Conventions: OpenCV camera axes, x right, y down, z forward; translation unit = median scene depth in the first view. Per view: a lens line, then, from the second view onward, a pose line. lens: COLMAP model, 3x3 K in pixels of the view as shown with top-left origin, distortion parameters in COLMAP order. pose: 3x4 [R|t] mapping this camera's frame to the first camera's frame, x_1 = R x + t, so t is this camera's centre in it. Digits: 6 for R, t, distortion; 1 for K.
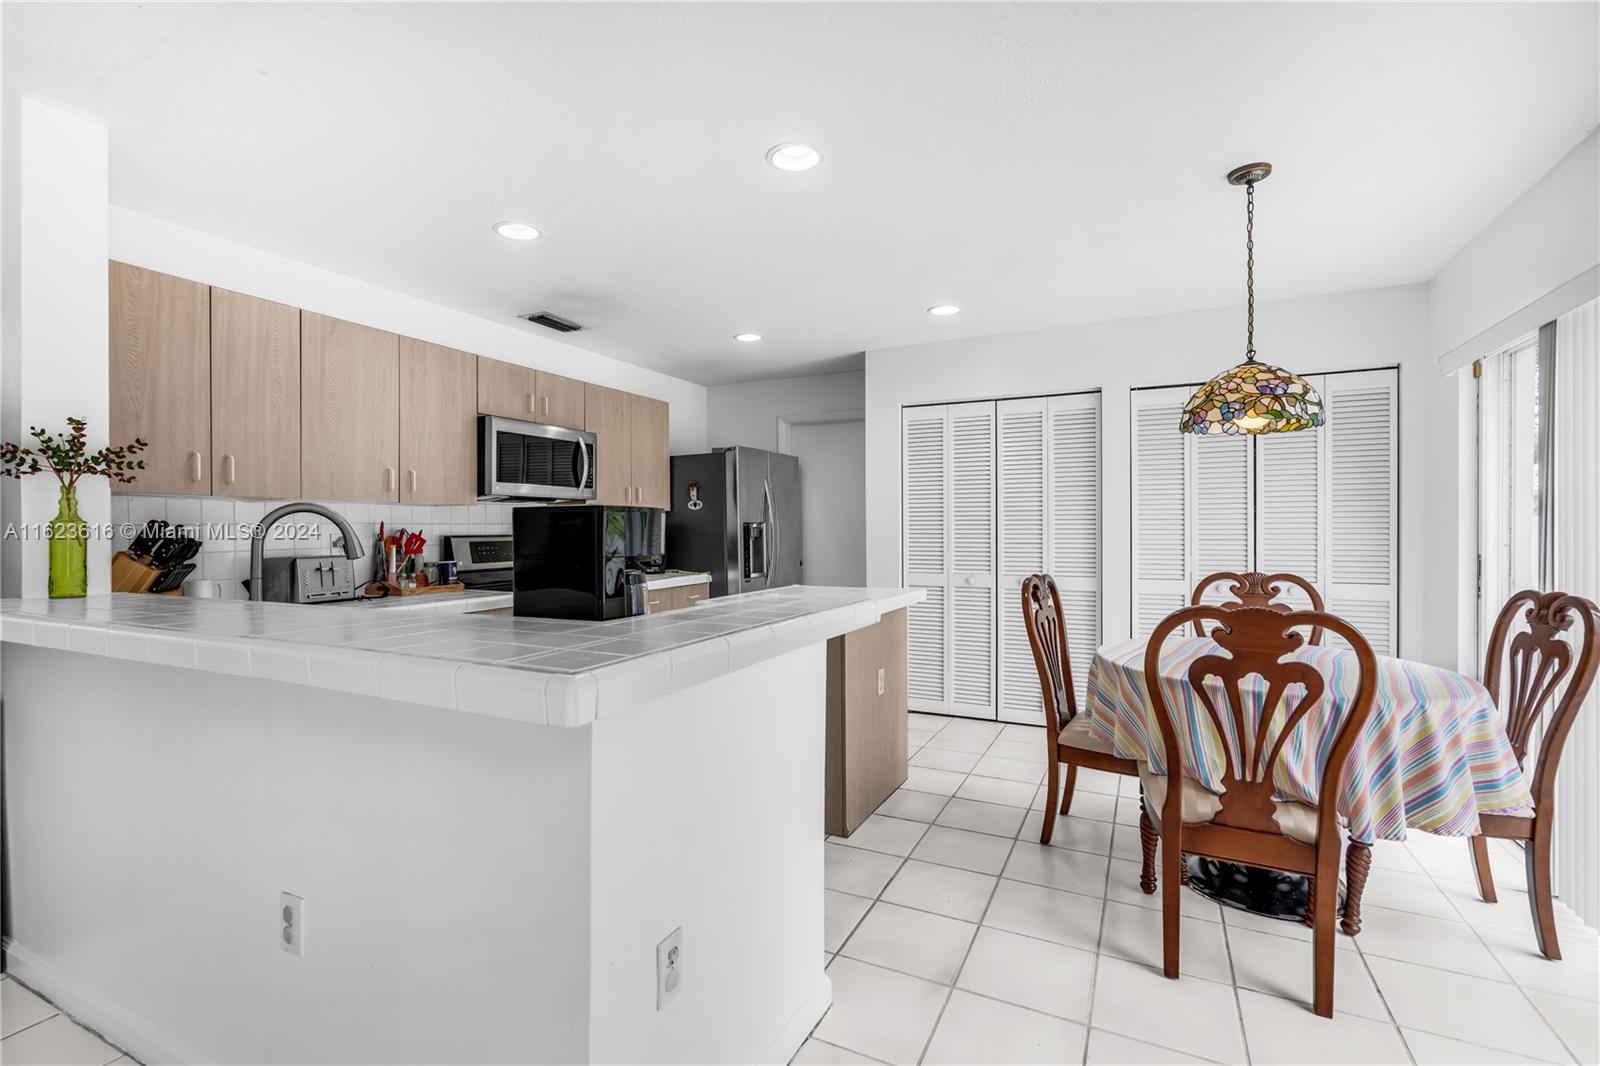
lens RADIAL K [[734.5, 0, 780.3], [0, 734.5, 530.1], [0, 0, 1]] dist [-0.009926, 0.005332]
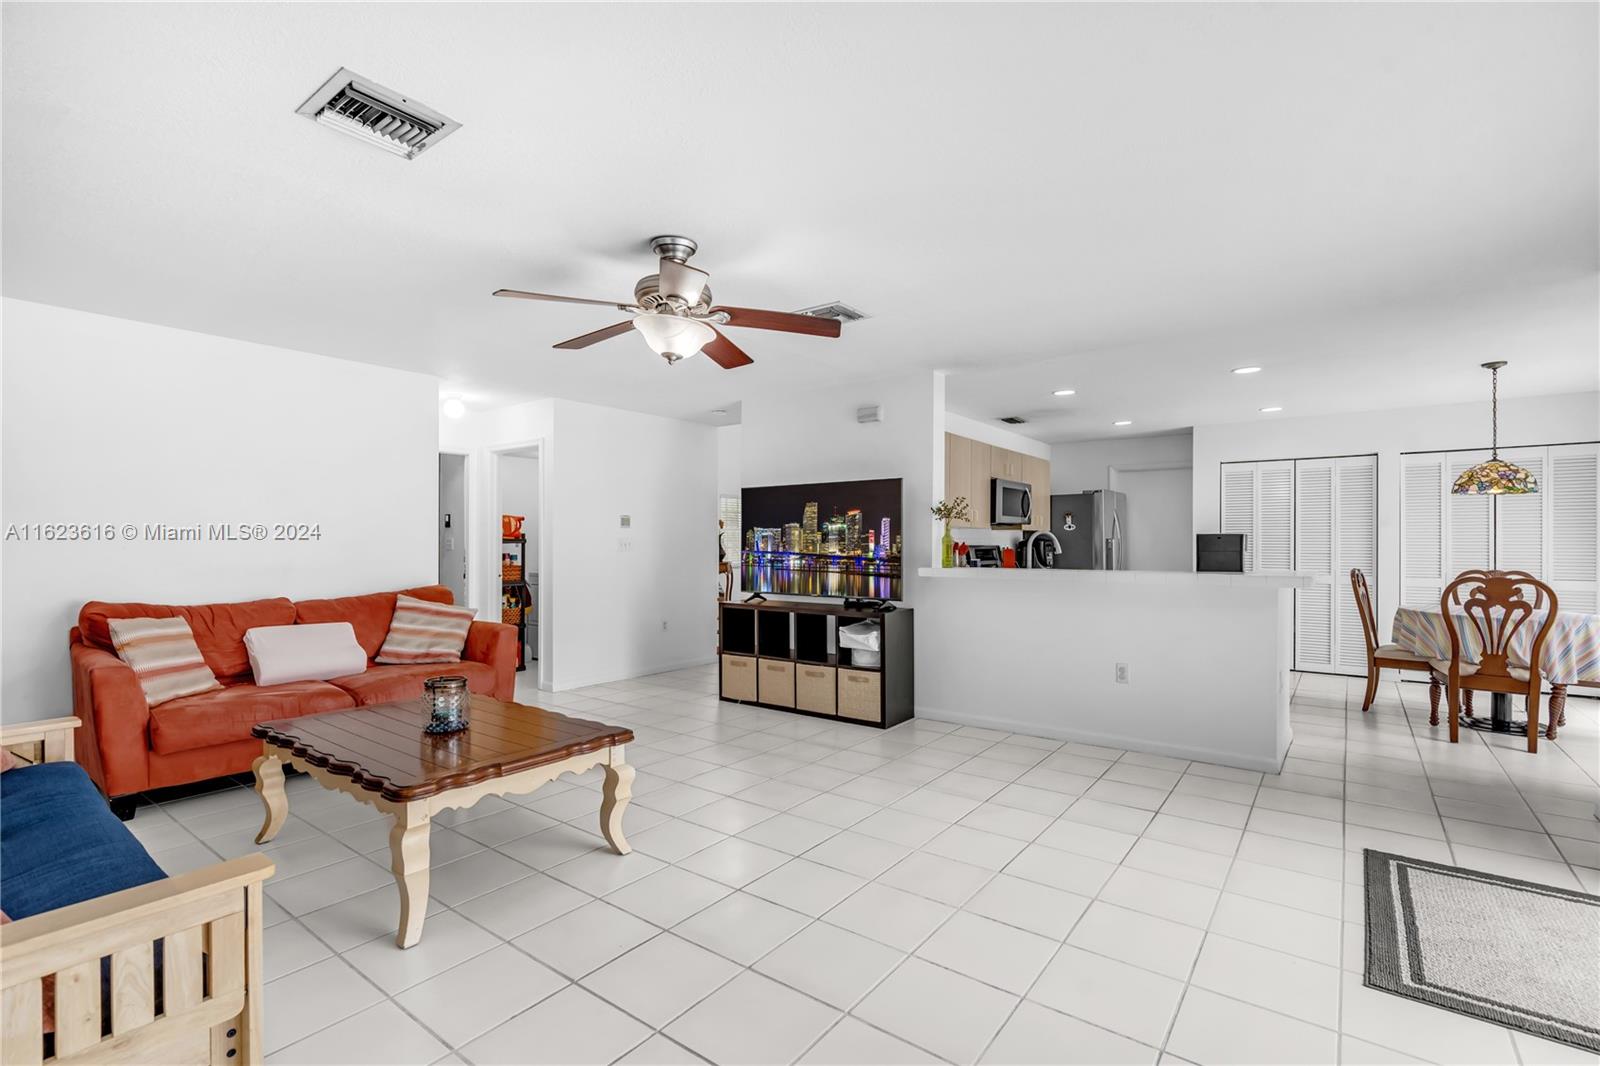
lens RADIAL K [[717.6, 0, 796.2], [0, 717.6, 541.5], [0, 0, 1]] dist [-0.000396, 0.000431]
pose [[0.981904, 0.006043, -0.189281, -0.893755], [-0.006820, 0.999971, -0.003451, 0.010927], [0.189254, 0.004679, 0.981917, -1.336772]]
